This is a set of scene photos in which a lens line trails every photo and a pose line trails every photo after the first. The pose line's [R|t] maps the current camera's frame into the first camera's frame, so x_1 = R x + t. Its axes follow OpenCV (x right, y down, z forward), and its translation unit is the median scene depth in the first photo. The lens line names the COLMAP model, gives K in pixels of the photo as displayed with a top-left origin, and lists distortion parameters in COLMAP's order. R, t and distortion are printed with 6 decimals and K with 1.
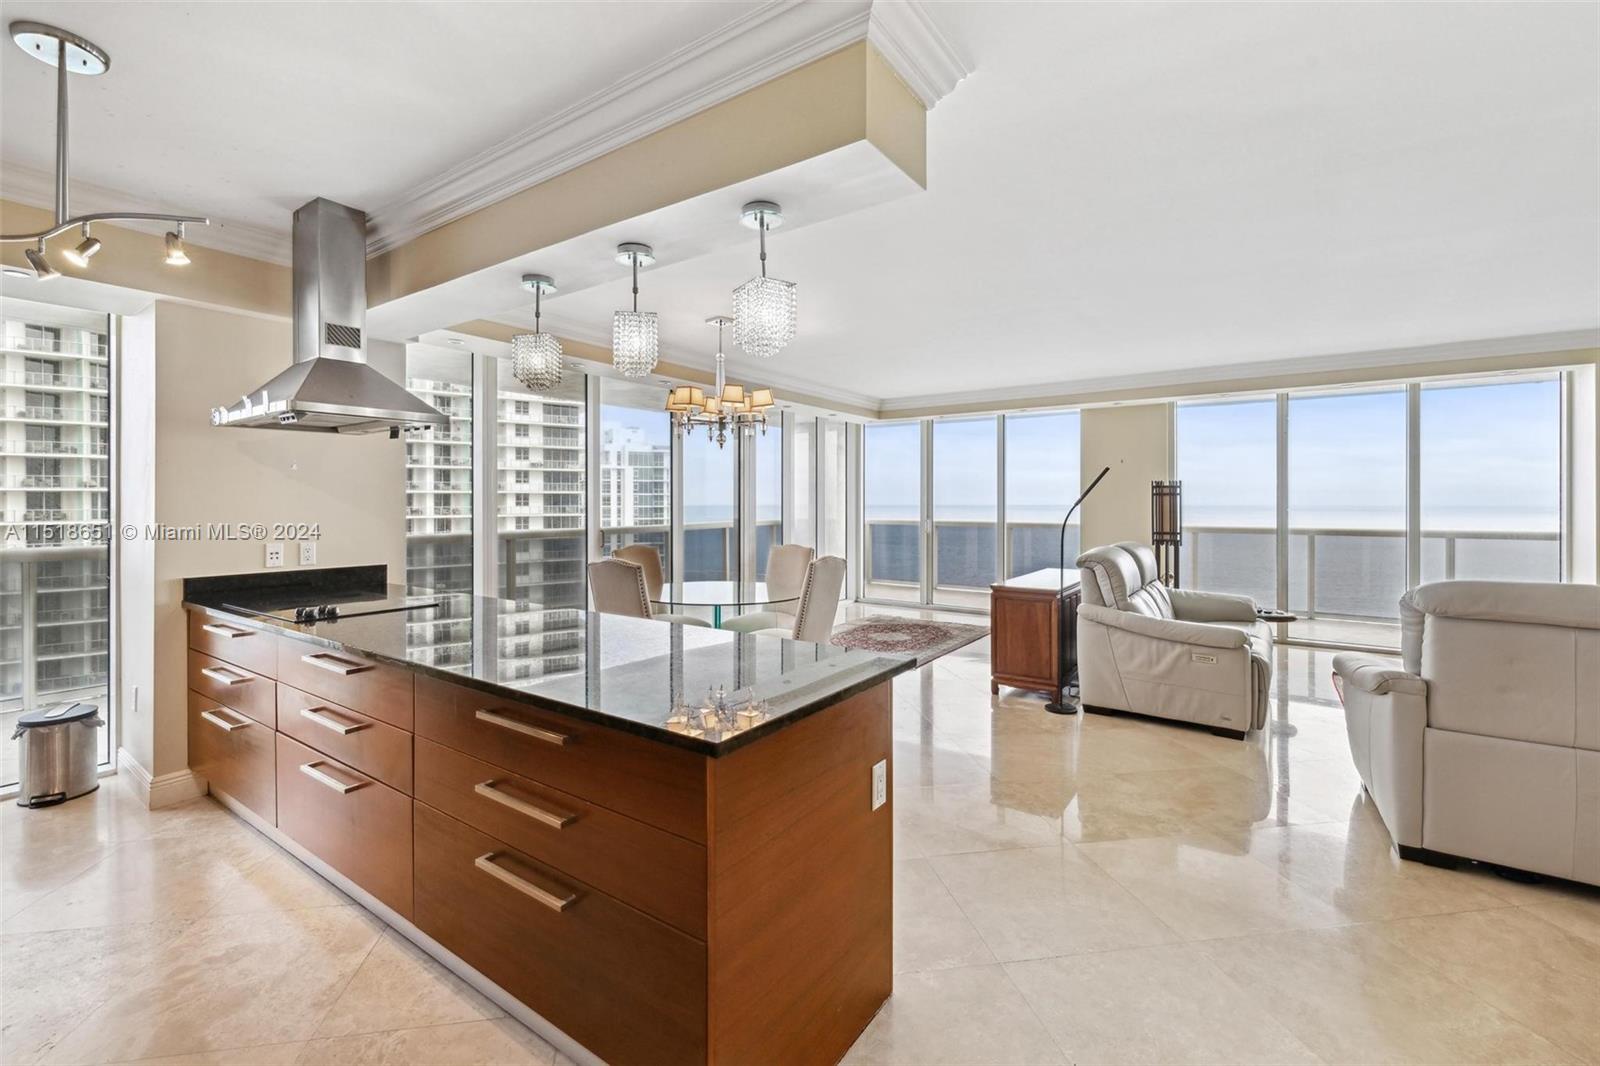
lens RADIAL K [[690.2, 0, 772.1], [0, 690.2, 504.0], [0, 0, 1]] dist [0.001670, 0.001301]
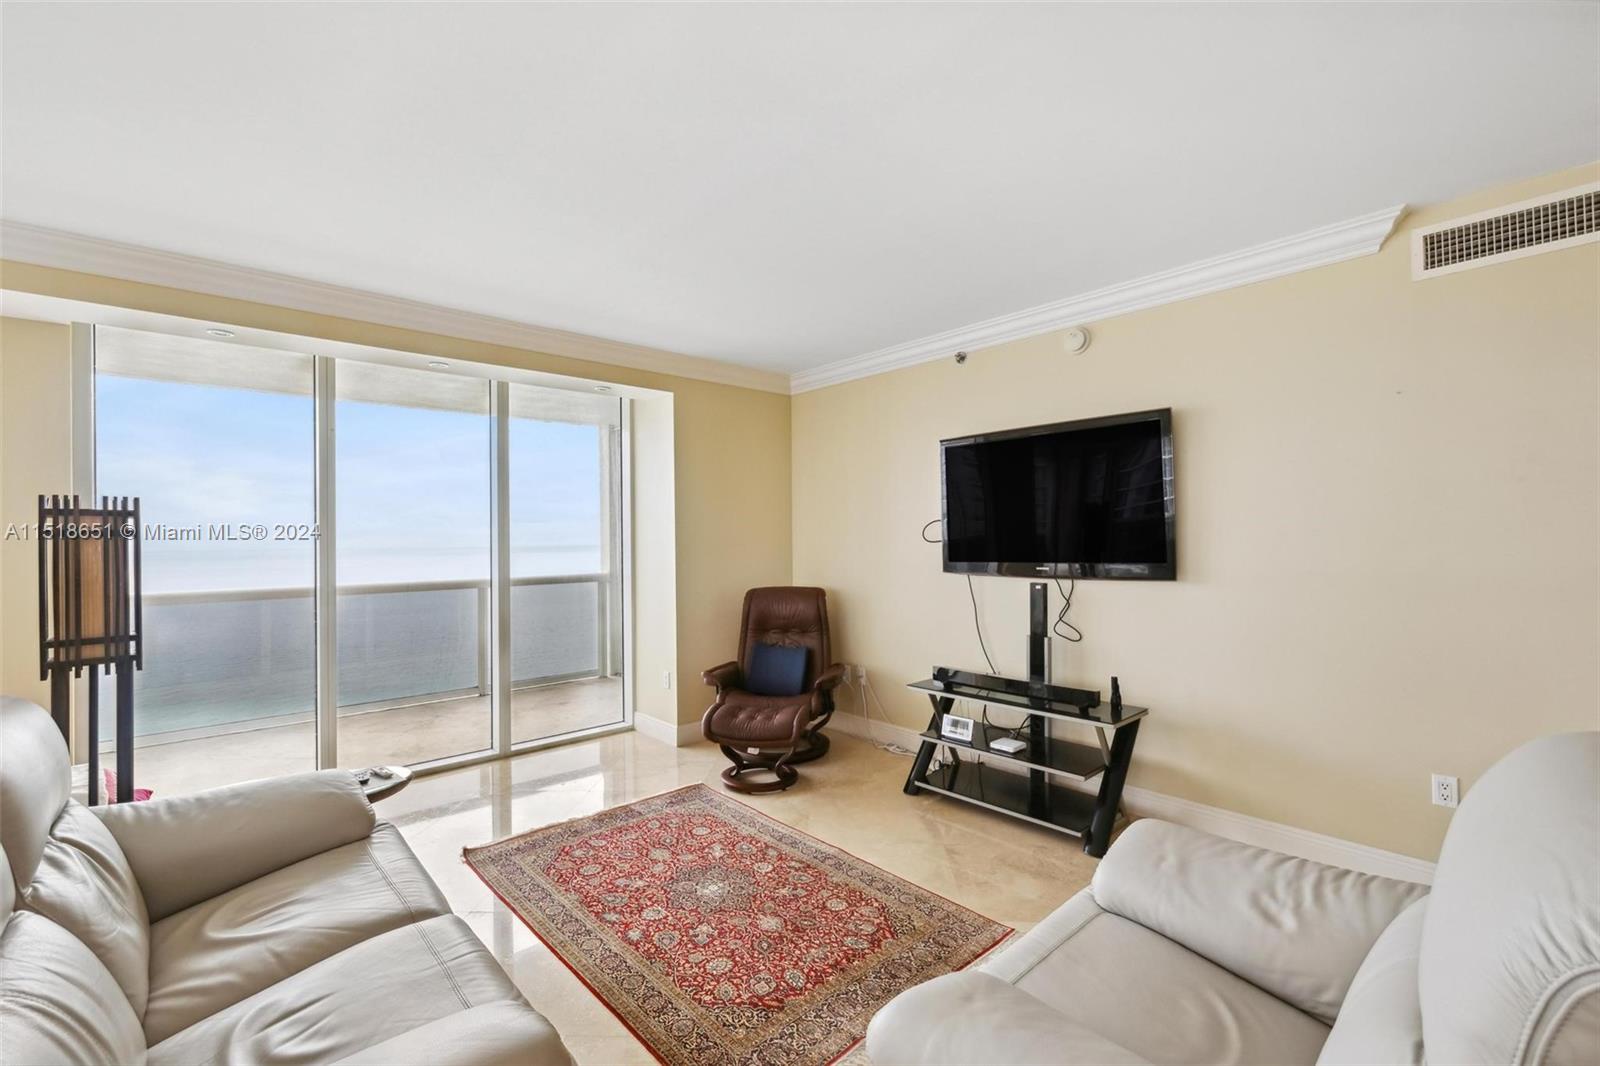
lens RADIAL K [[690.2, 0, 810.4], [0, 690.2, 526.1], [0, 0, 1]] dist [0.001670, 0.001301]
pose [[0.190899, 0.015178, 0.981492, 0.153539], [0.015250, 0.999714, -0.018426, -0.002772], [-0.981491, 0.018485, 0.190613, 0.300269]]
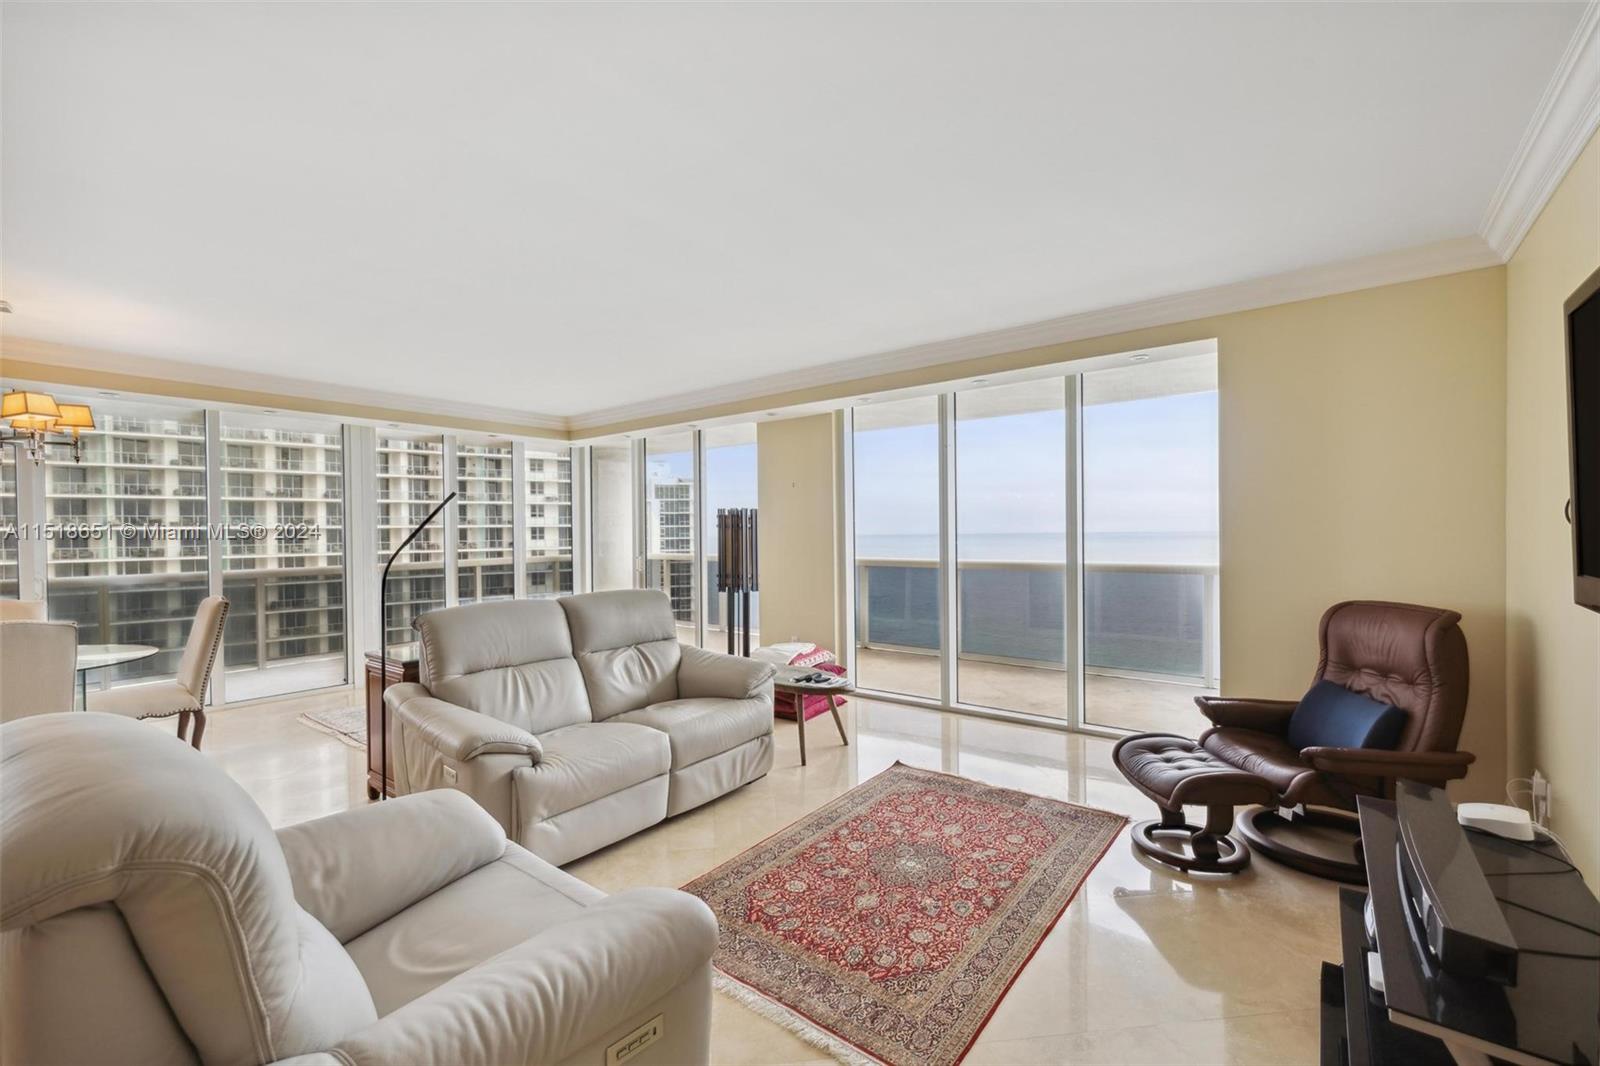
lens RADIAL K [[690.2, 0, 782.1], [0, 690.2, 530.7], [0, 0, 1]] dist [0.001670, 0.001301]
pose [[0.998360, -0.011666, -0.056047, 0.356874], [0.011337, 0.999917, -0.006194, -0.001769], [0.056115, 0.005548, 0.998409, 0.125197]]
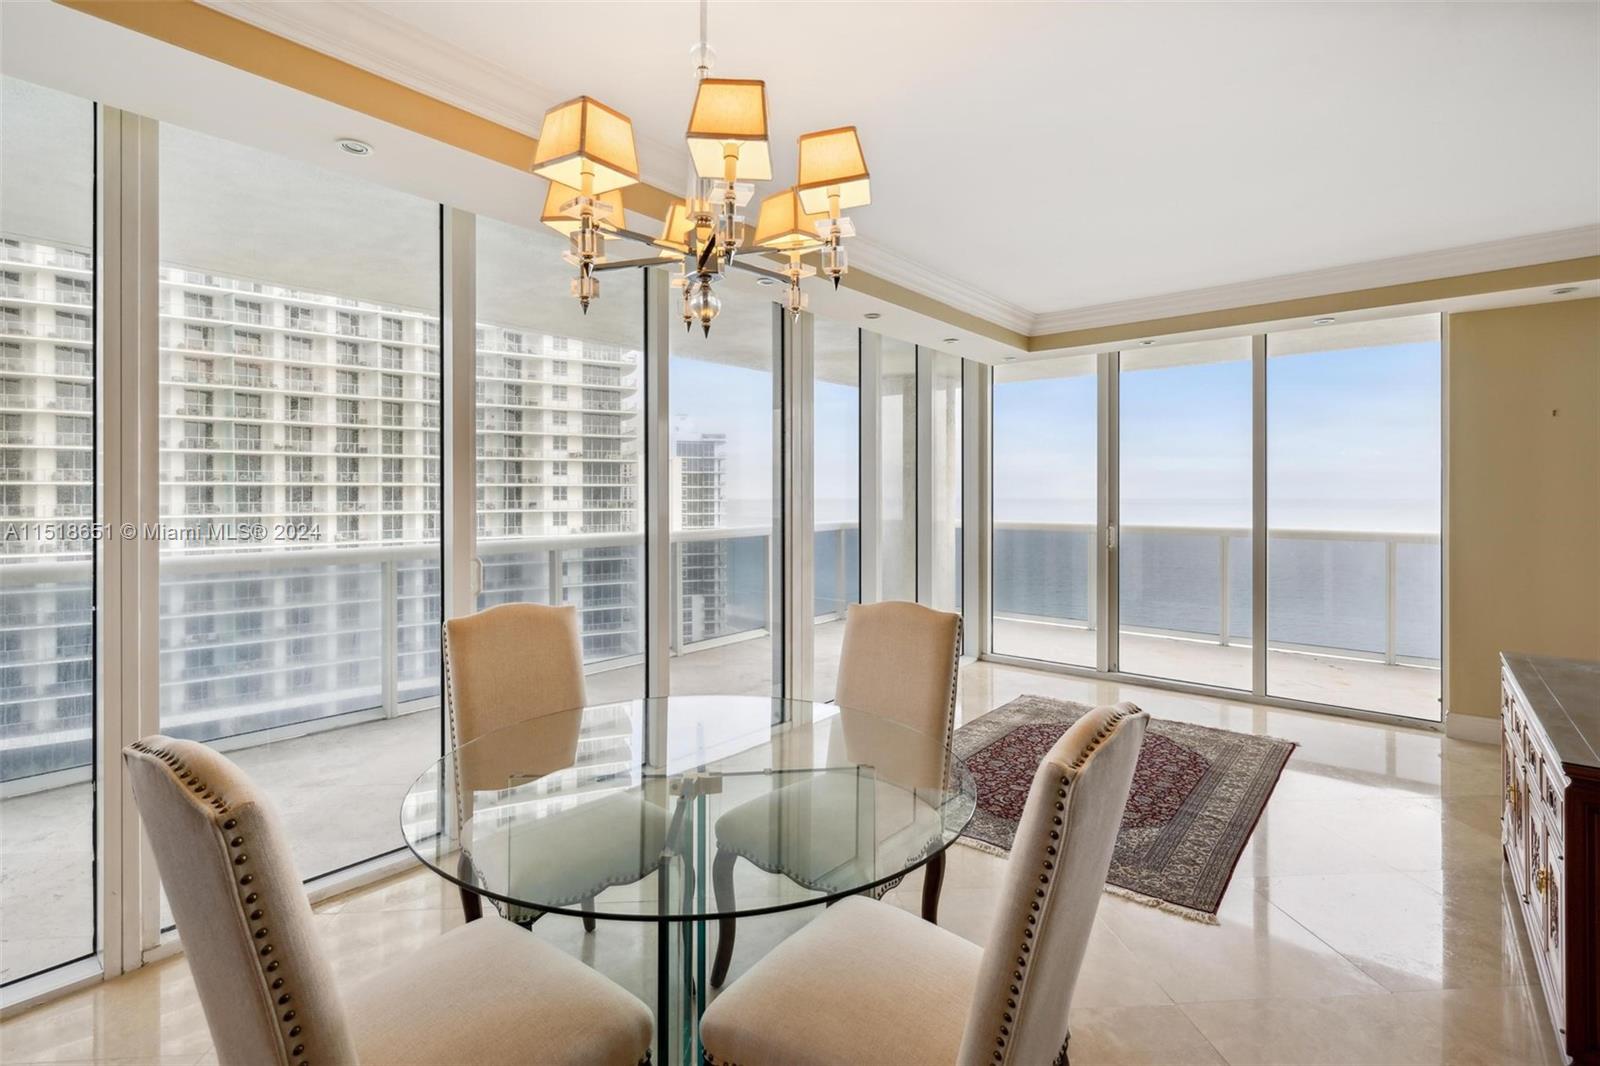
lens RADIAL K [[748.5, 0, 764.0], [0, 748.5, 494.6], [0, 0, 1]] dist [-0.000188, 0.002276]
pose [[0.995624, -0.001022, -0.093443, -0.003672], [0.000648, 0.999992, -0.004040, -0.000990], [0.093447, 0.003961, 0.995616, 0.279795]]
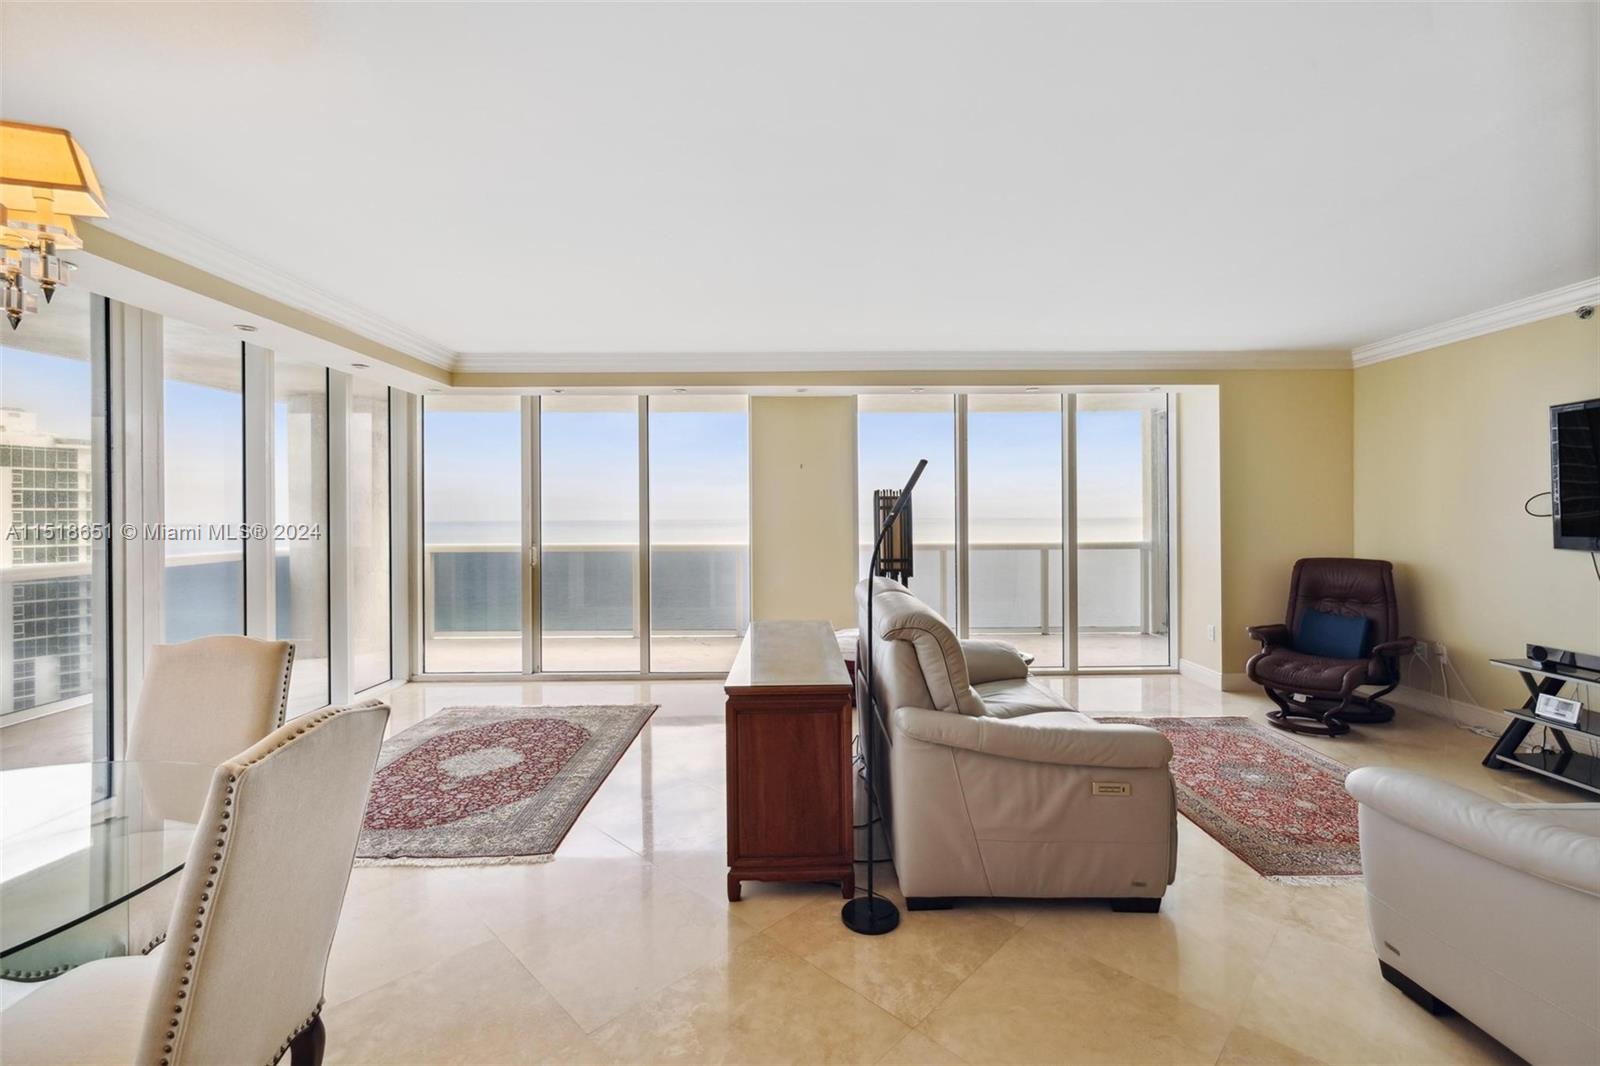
lens RADIAL K [[690.2, 0, 801.1], [0, 690.2, 515.1], [0, 0, 1]] dist [0.001670, 0.001301]
pose [[0.799017, -0.004244, 0.601293, 0.025965], [0.008160, 0.999960, -0.003786, -0.002340], [-0.601253, 0.007932, 0.799020, 0.251682]]
